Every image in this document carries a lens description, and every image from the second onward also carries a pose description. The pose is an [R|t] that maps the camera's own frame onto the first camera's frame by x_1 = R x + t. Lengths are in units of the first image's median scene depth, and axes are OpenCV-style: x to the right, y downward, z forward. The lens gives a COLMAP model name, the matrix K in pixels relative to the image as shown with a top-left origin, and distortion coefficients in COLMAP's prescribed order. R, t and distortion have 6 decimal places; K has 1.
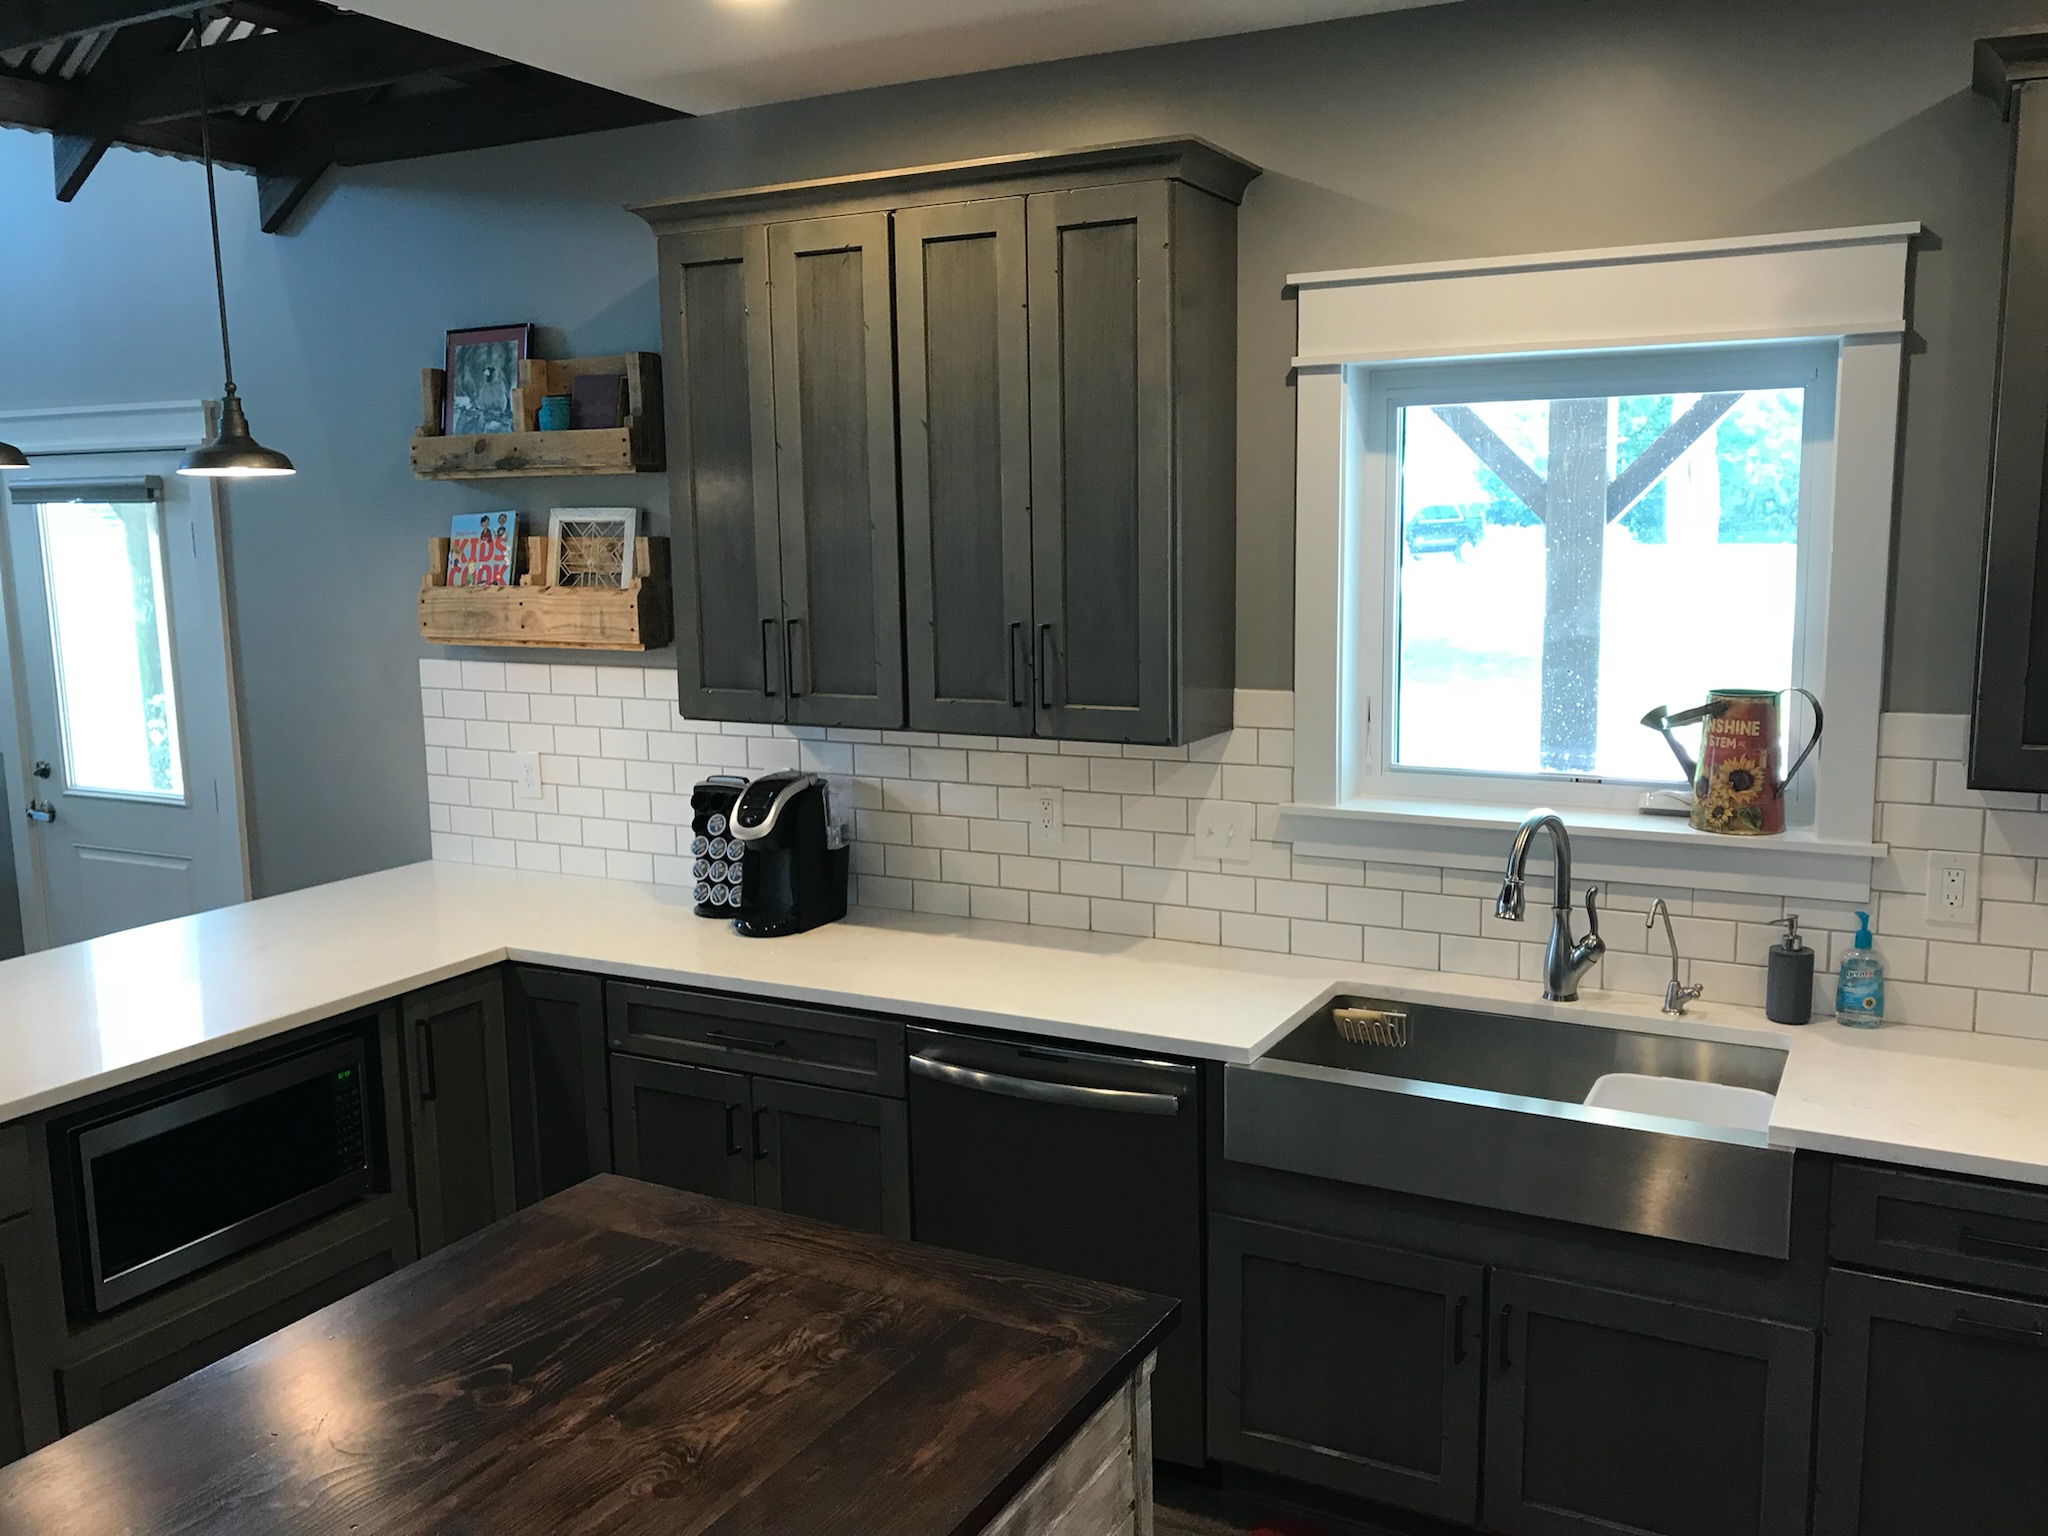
lens RADIAL K [[1687.9, 0, 1031.3], [0, 1687.9, 758.0], [0, 0, 1]] dist [0.046410, -0.061153]
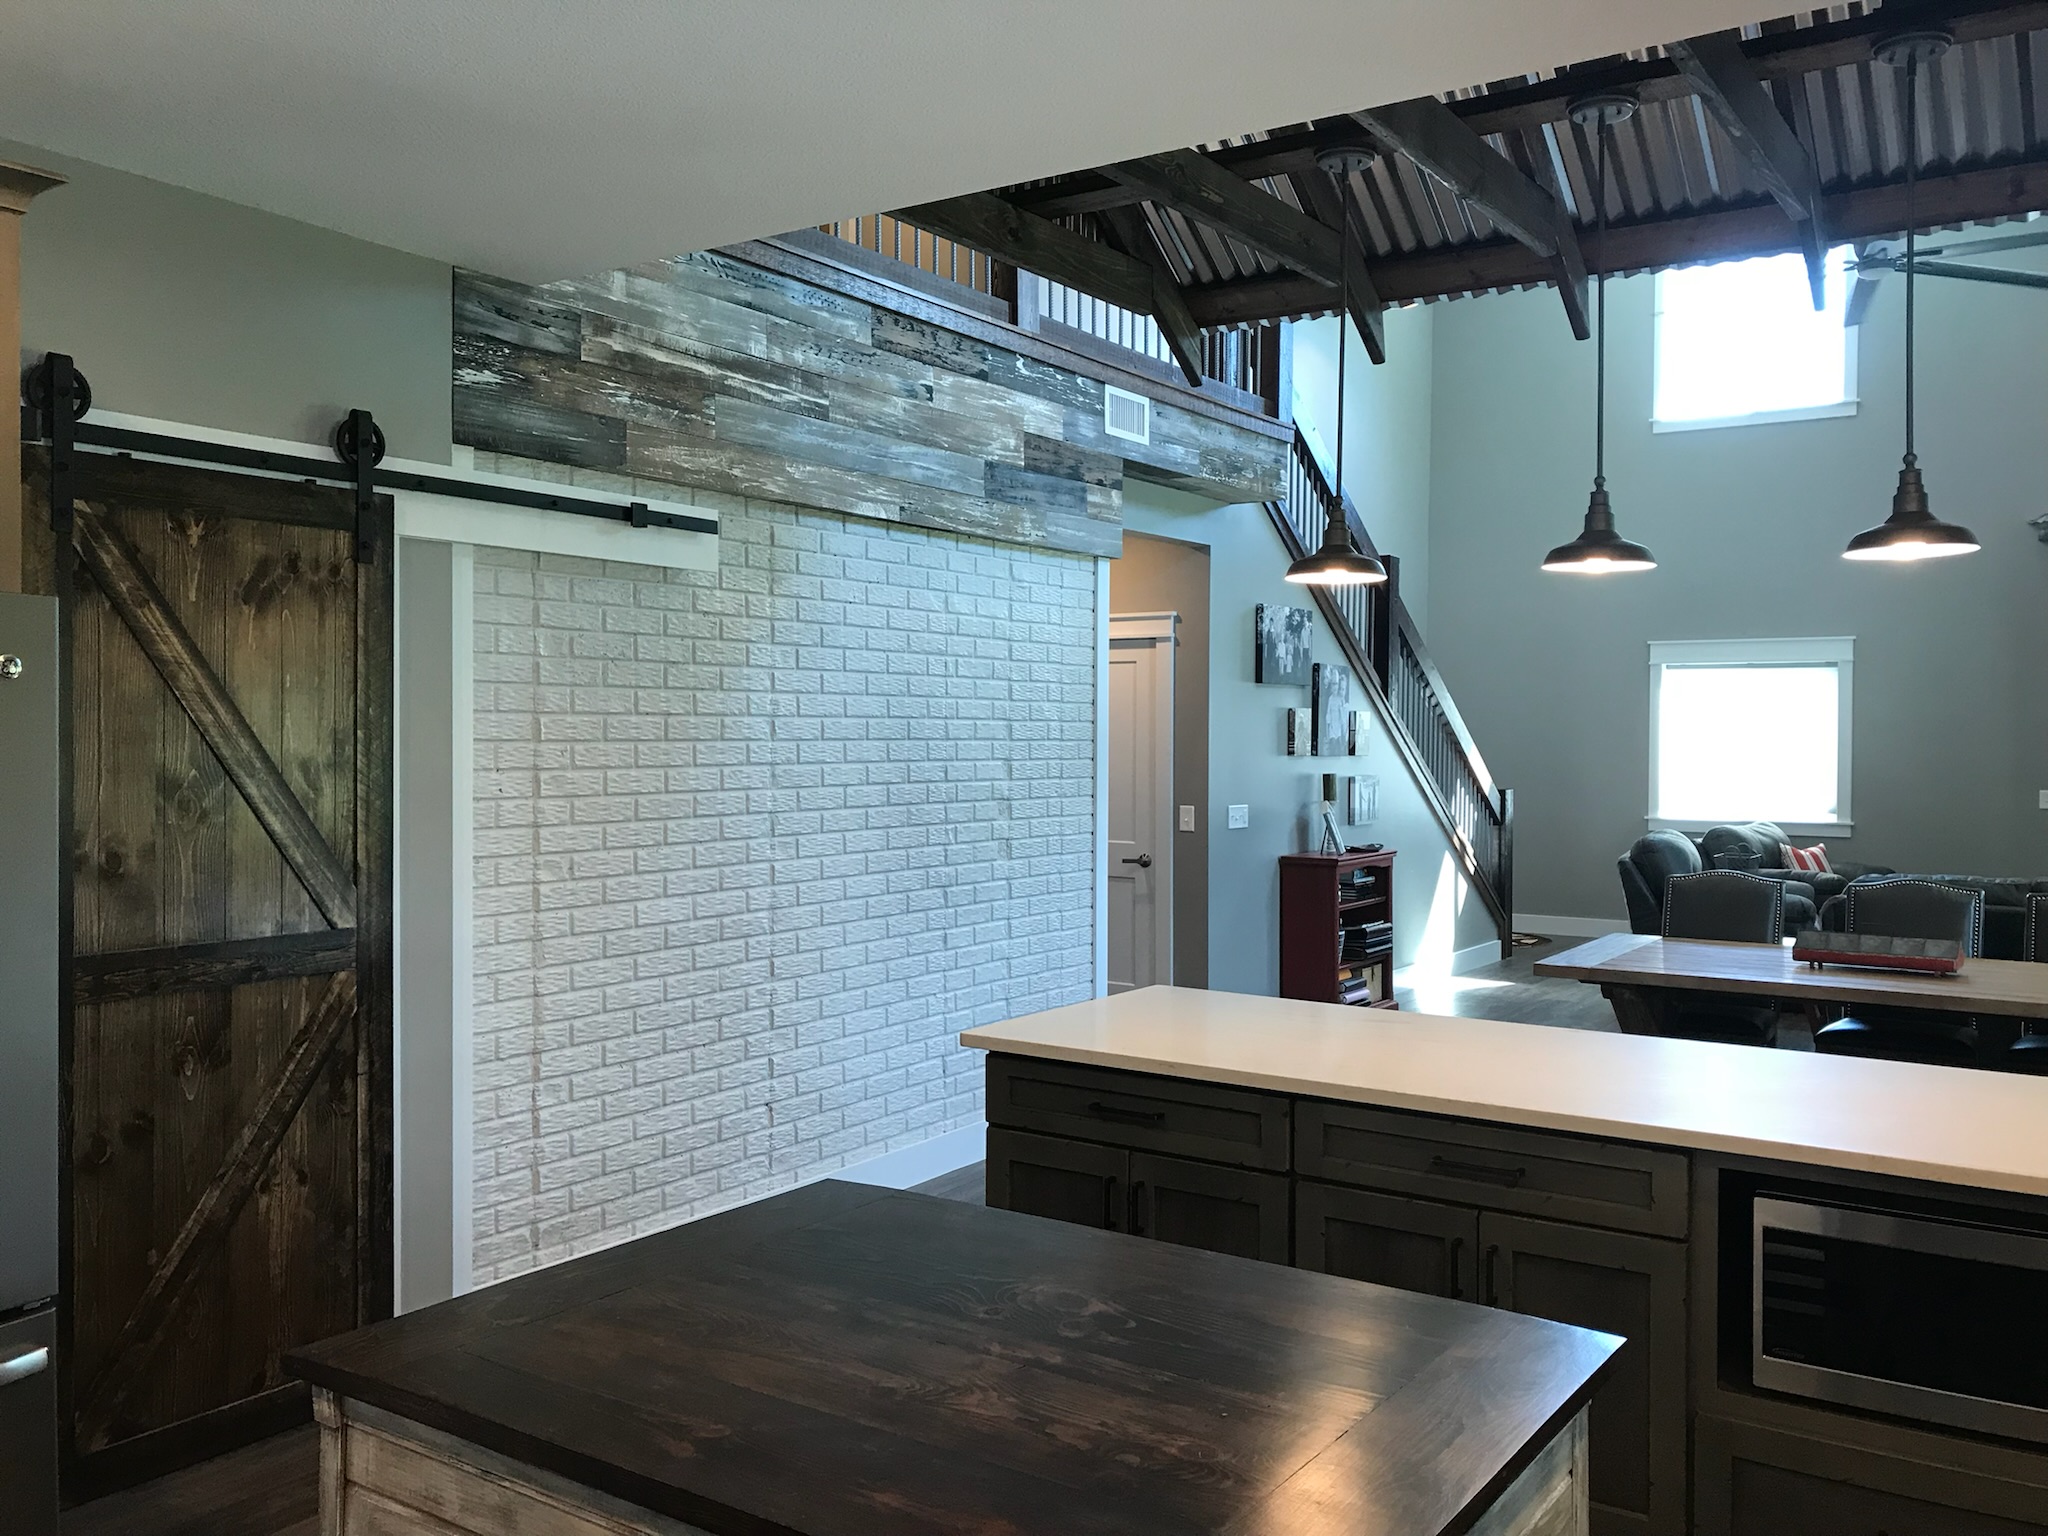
lens RADIAL K [[1687.9, 0, 1041.5], [0, 1687.9, 755.4], [0, 0, 1]] dist [0.046410, -0.061153]
pose [[-0.099948, 0.028890, -0.994573, 0.331873], [-0.148645, 0.987927, 0.043635, -0.011966], [0.983827, 0.152200, -0.094447, 0.452042]]
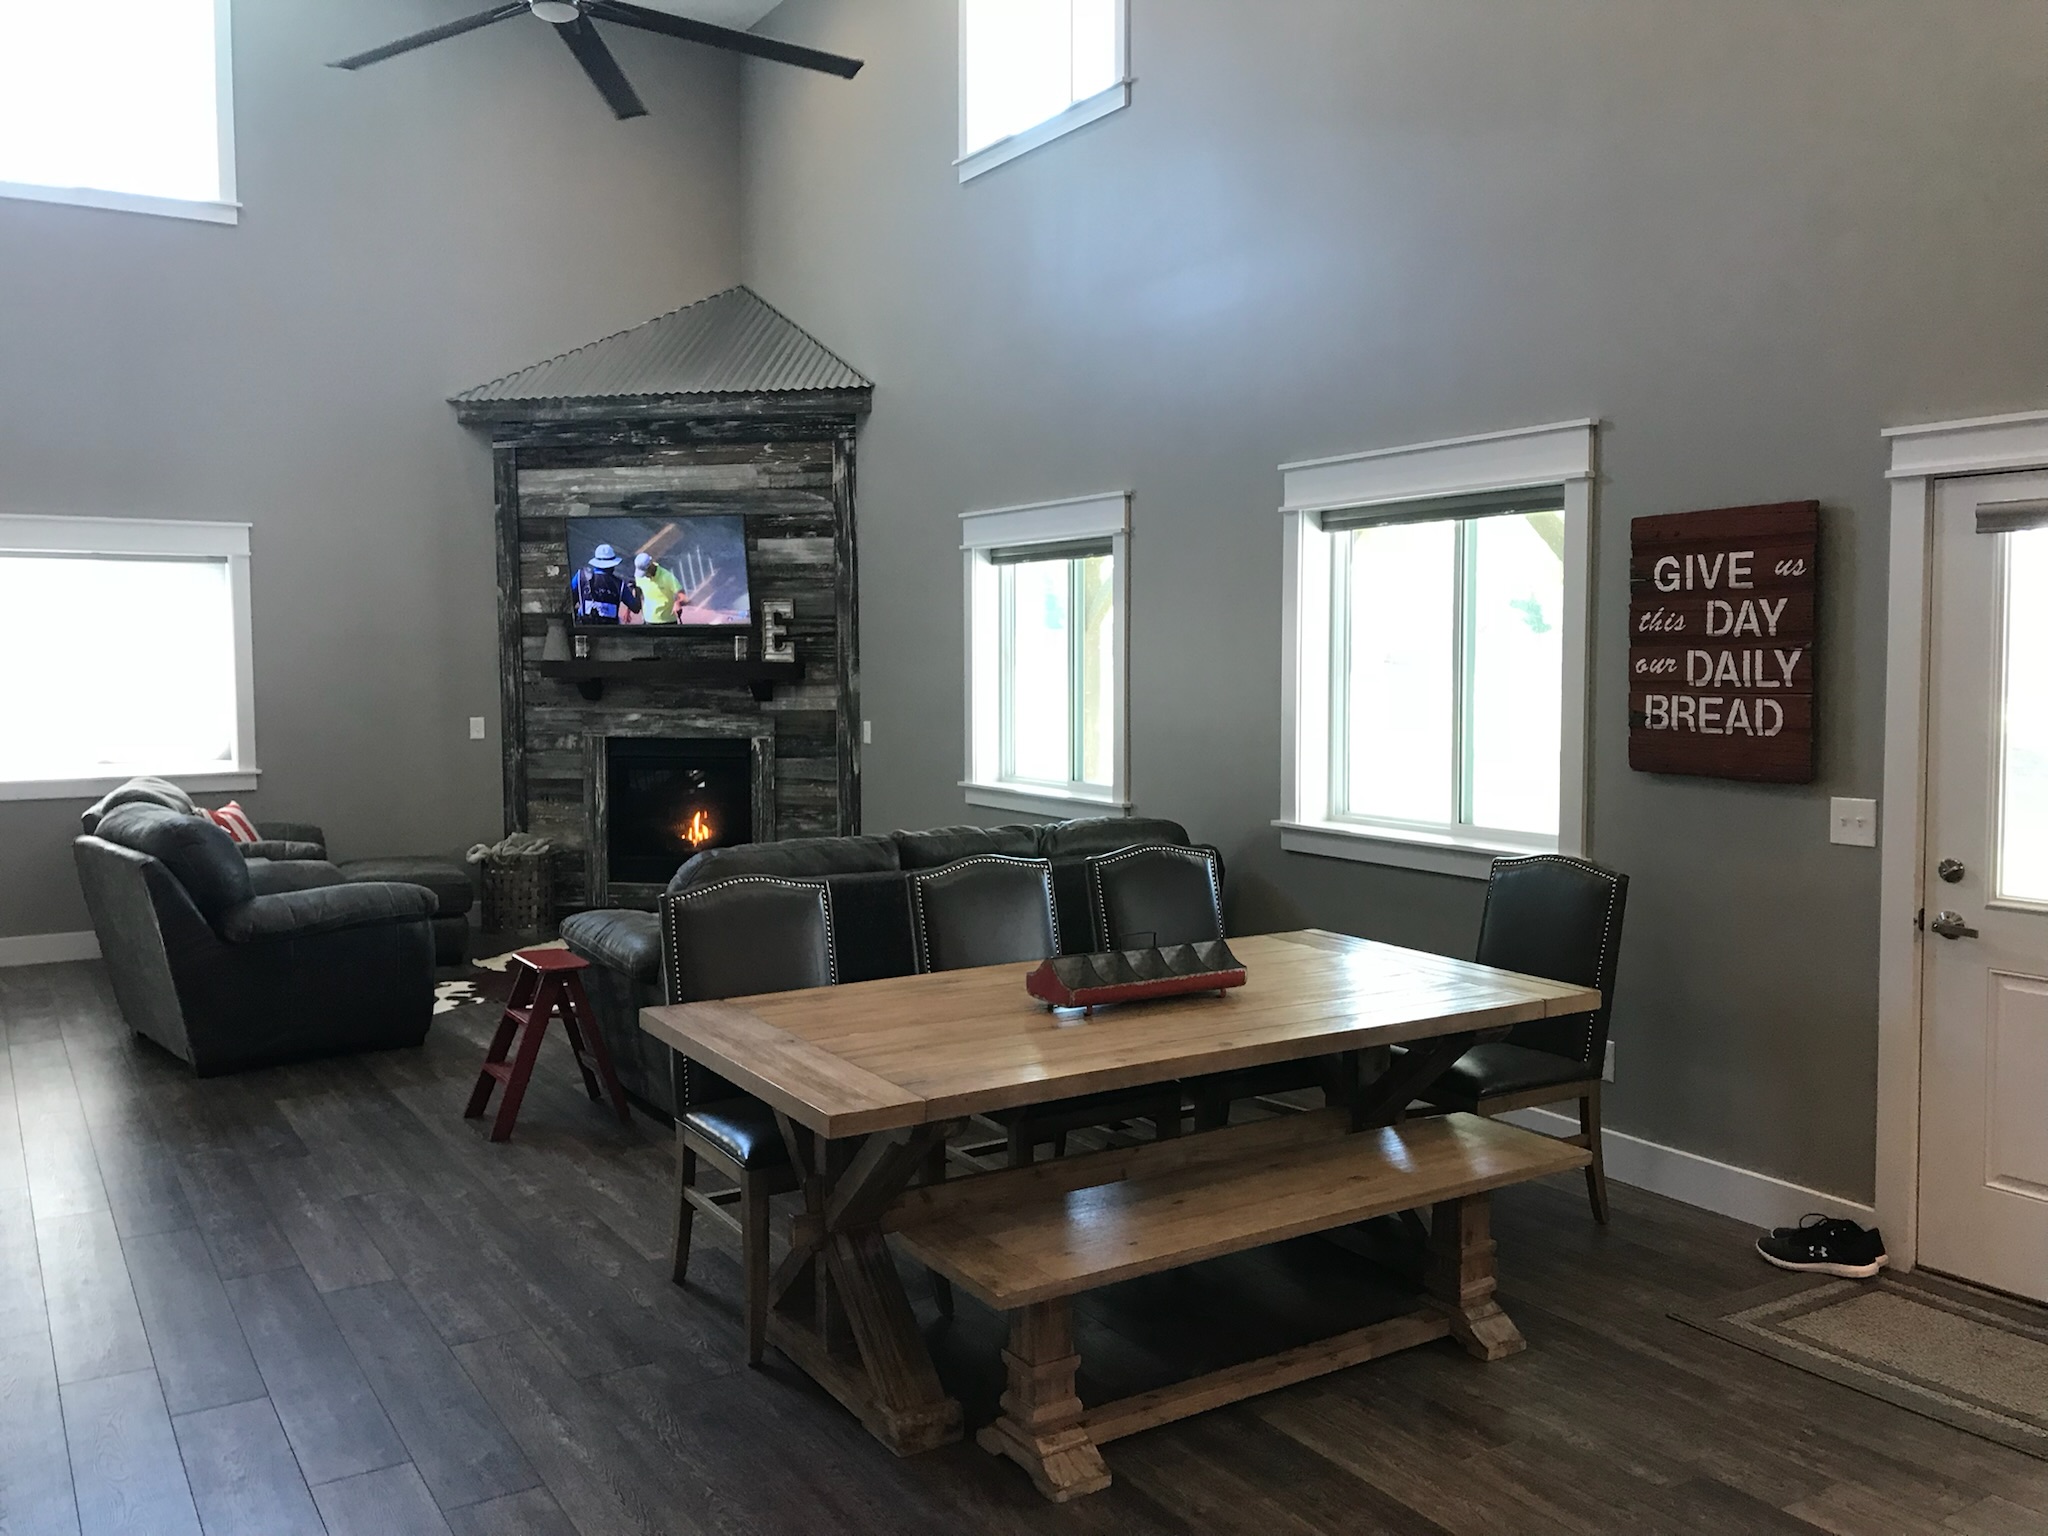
lens RADIAL K [[1687.9, 0, 1041.8], [0, 1687.9, 755.8], [0, 0, 1]] dist [0.046410, -0.061153]
pose [[0.866646, 0.046090, -0.496790, -0.727933], [-0.085897, 0.994639, -0.057568, 0.045581], [0.491474, 0.092564, 0.865959, 0.141592]]
